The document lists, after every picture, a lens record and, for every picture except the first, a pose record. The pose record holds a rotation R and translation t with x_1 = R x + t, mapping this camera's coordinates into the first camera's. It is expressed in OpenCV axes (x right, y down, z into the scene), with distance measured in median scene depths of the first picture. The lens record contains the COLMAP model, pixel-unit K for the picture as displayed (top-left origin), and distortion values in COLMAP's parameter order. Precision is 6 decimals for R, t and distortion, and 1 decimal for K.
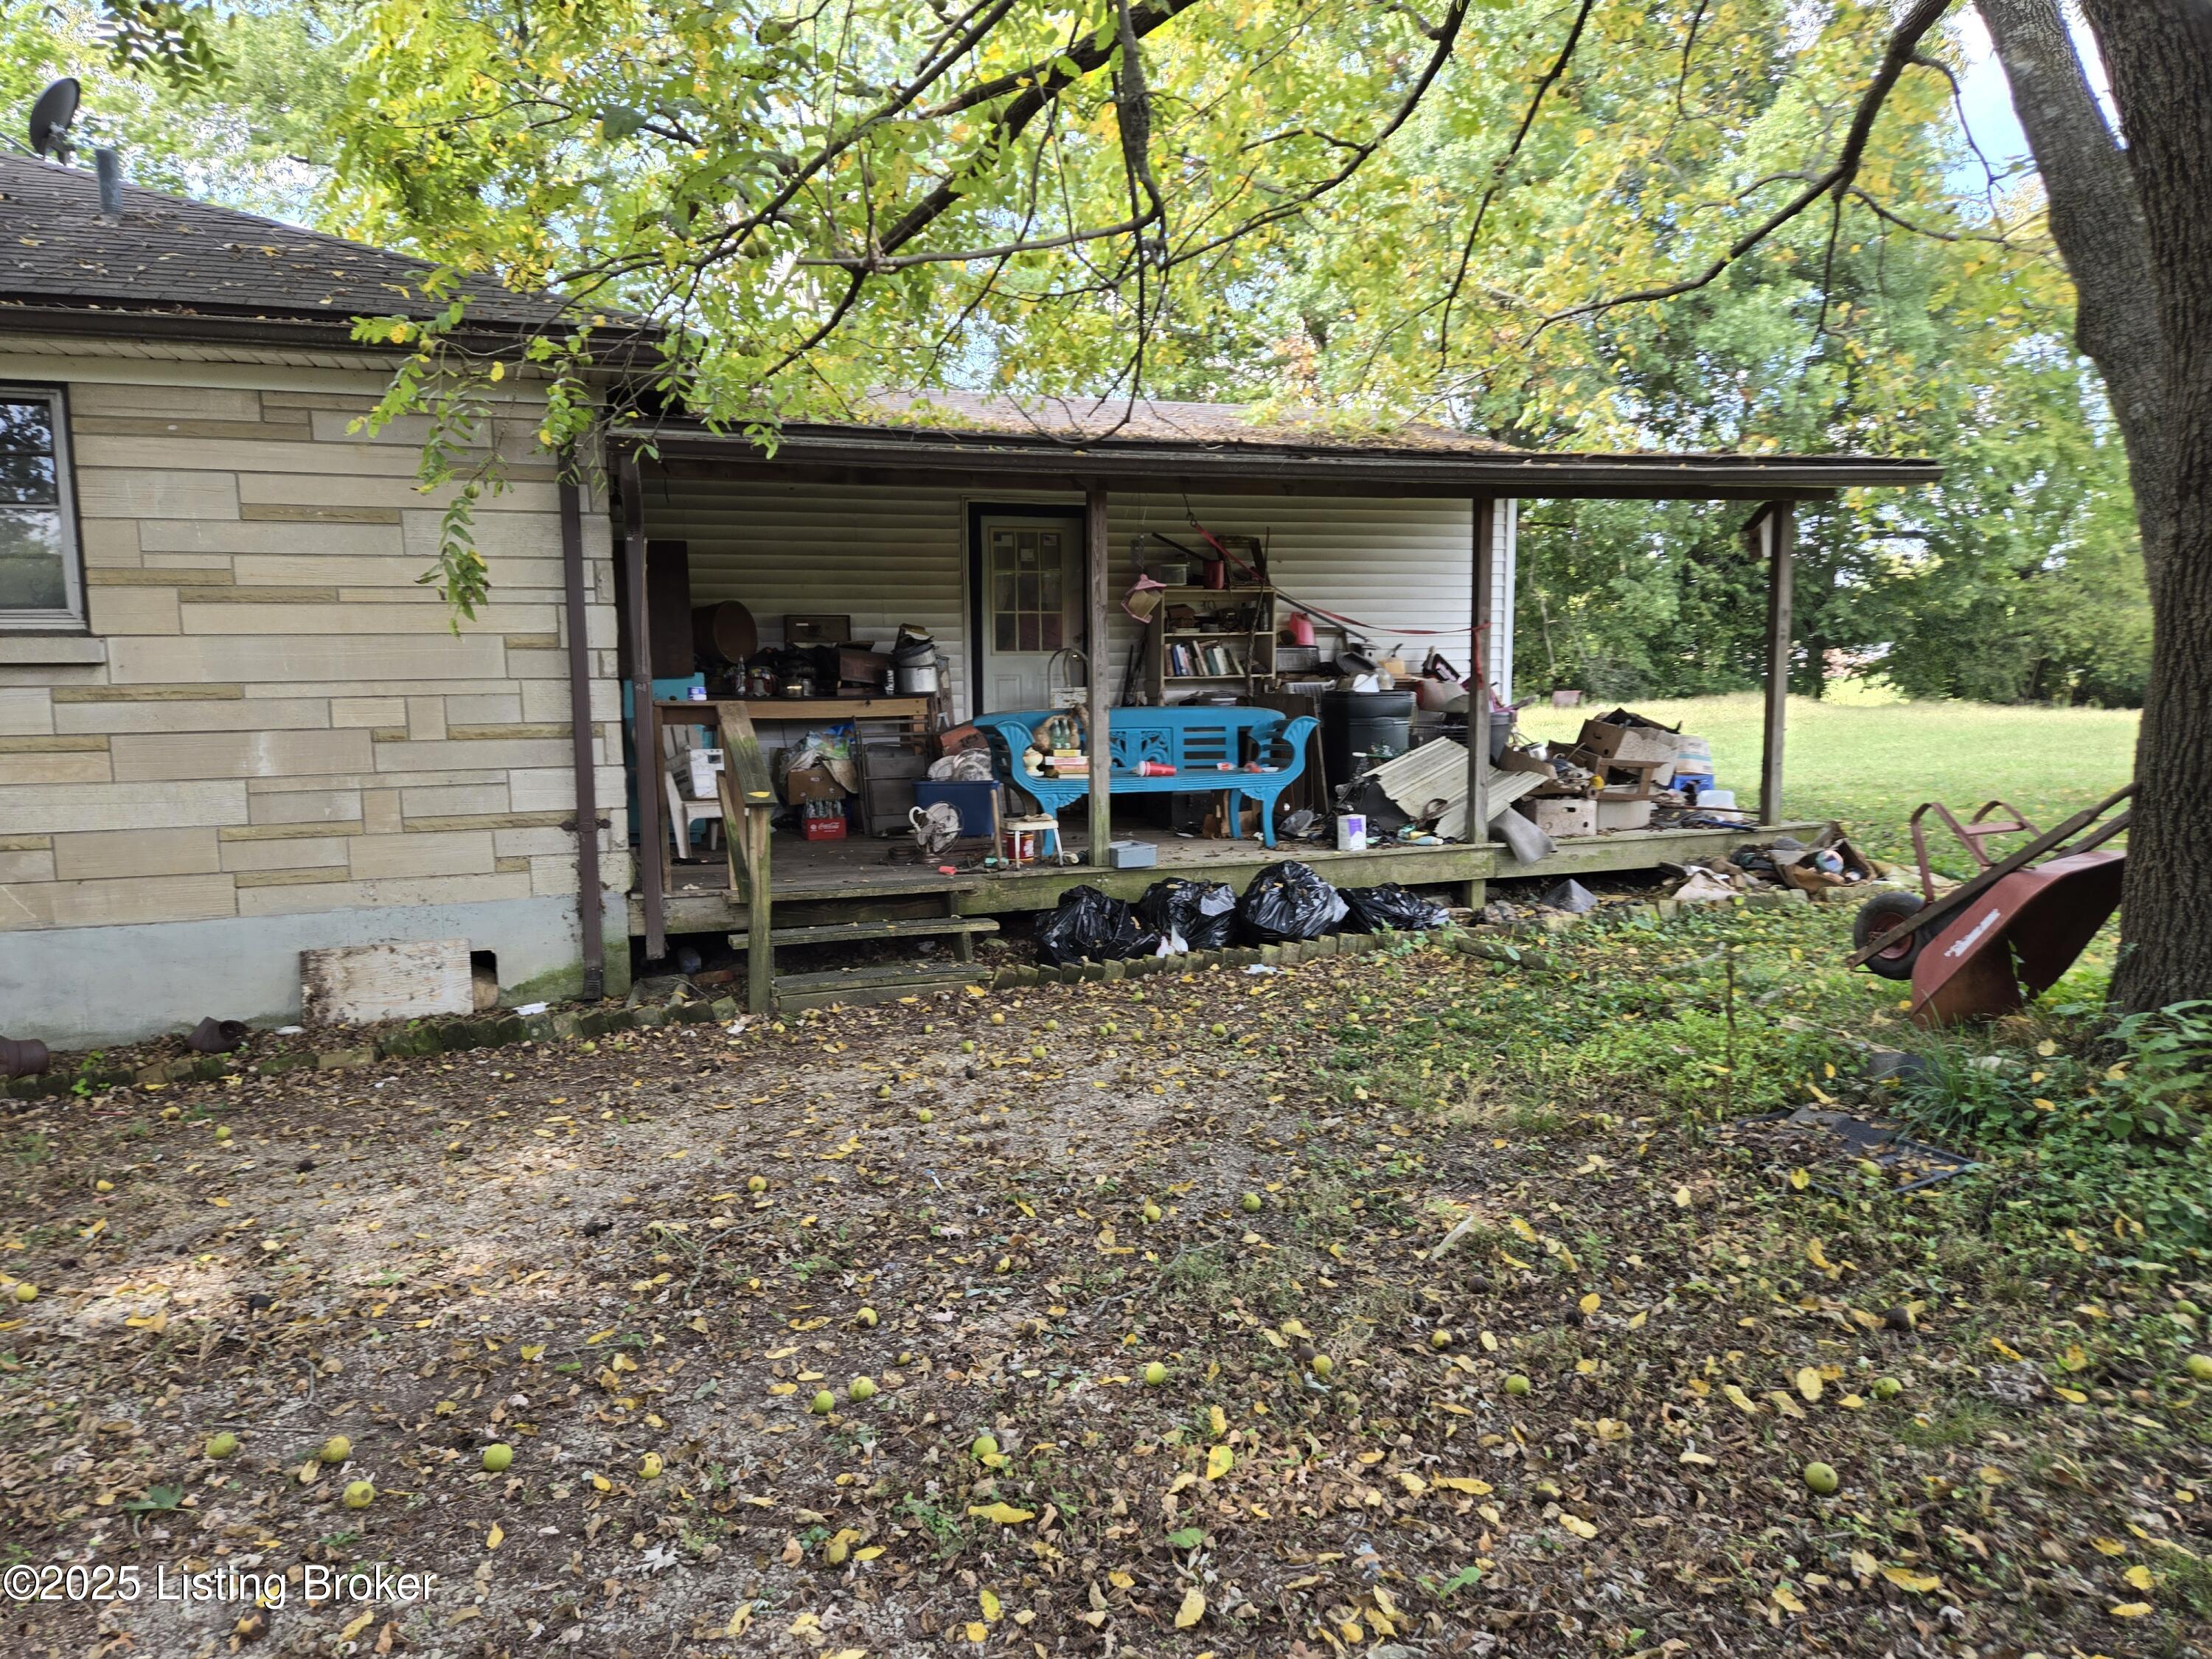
lens RADIAL K [[1484.9, 0, 1102.9], [0, 1484.9, 830.6], [0, 0, 1]] dist [0.019932, -0.000884]
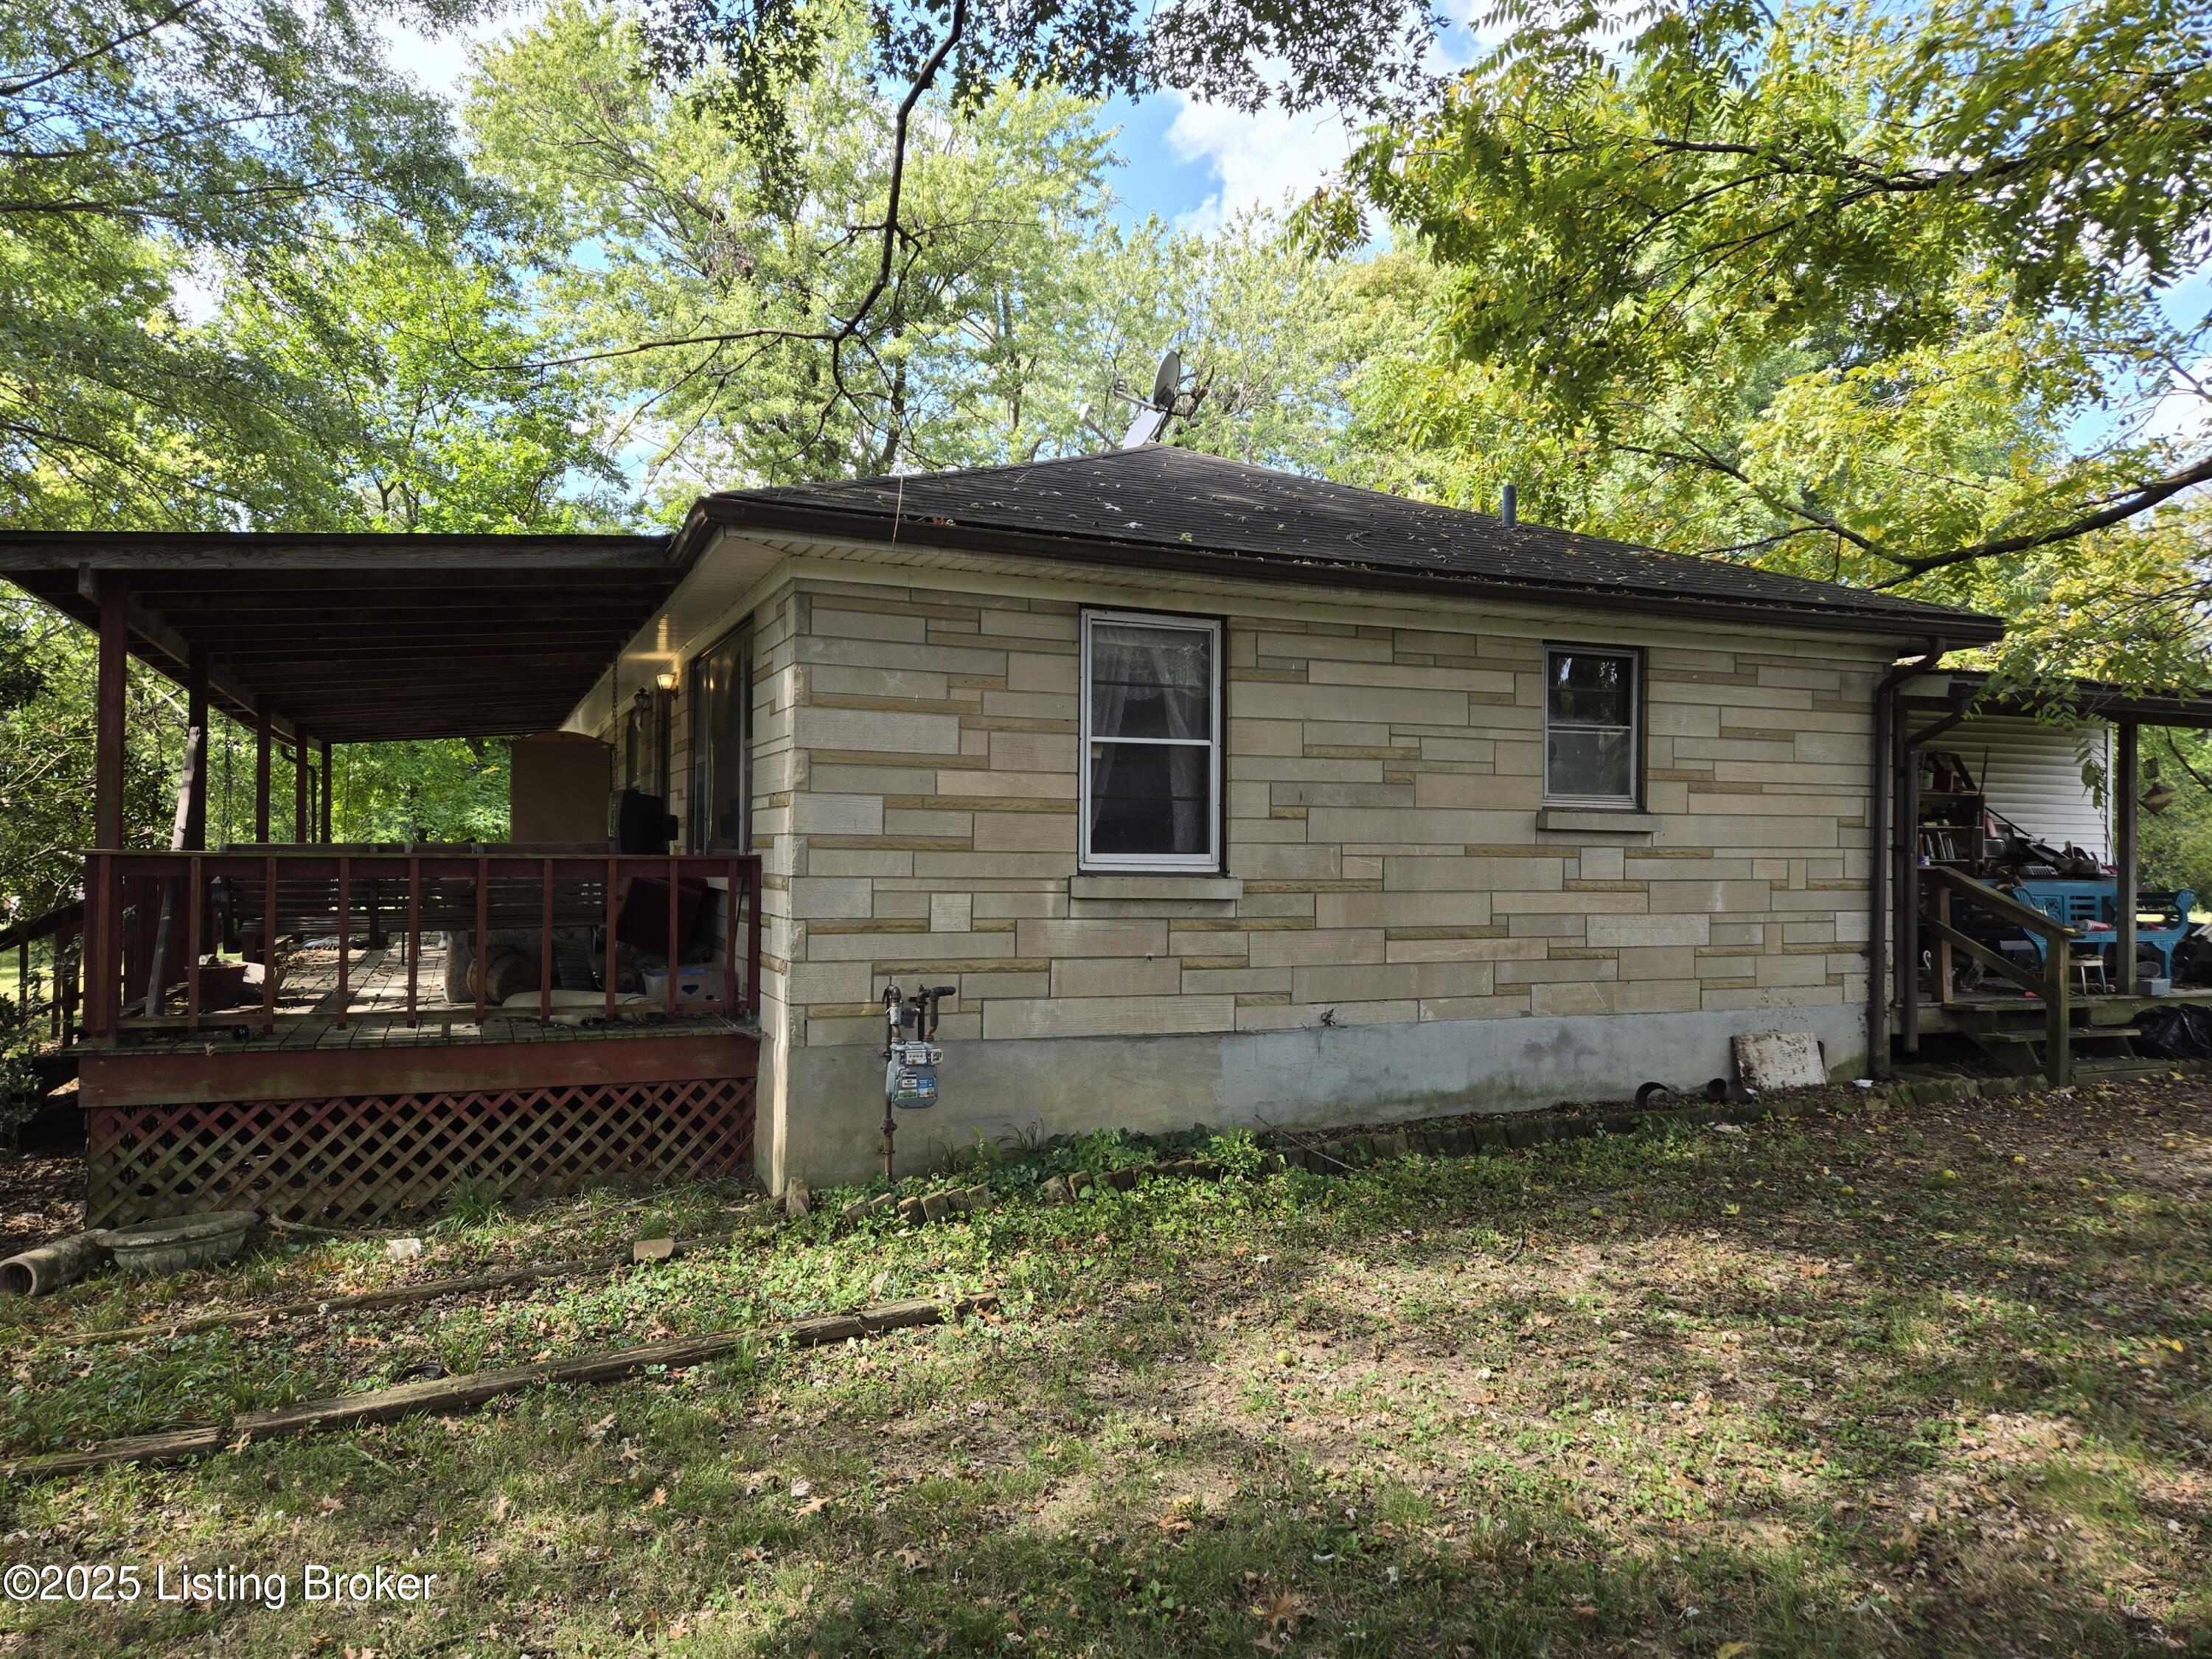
lens RADIAL K [[1484.9, 0, 1108.7], [0, 1484.9, 826.3], [0, 0, 1]] dist [0.019932, -0.000884]
pose [[0.999678, 0.016873, 0.018940, -1.156452], [-0.014171, 0.990788, -0.134677, 0.082079], [-0.021038, 0.134365, 0.990708, -0.413611]]
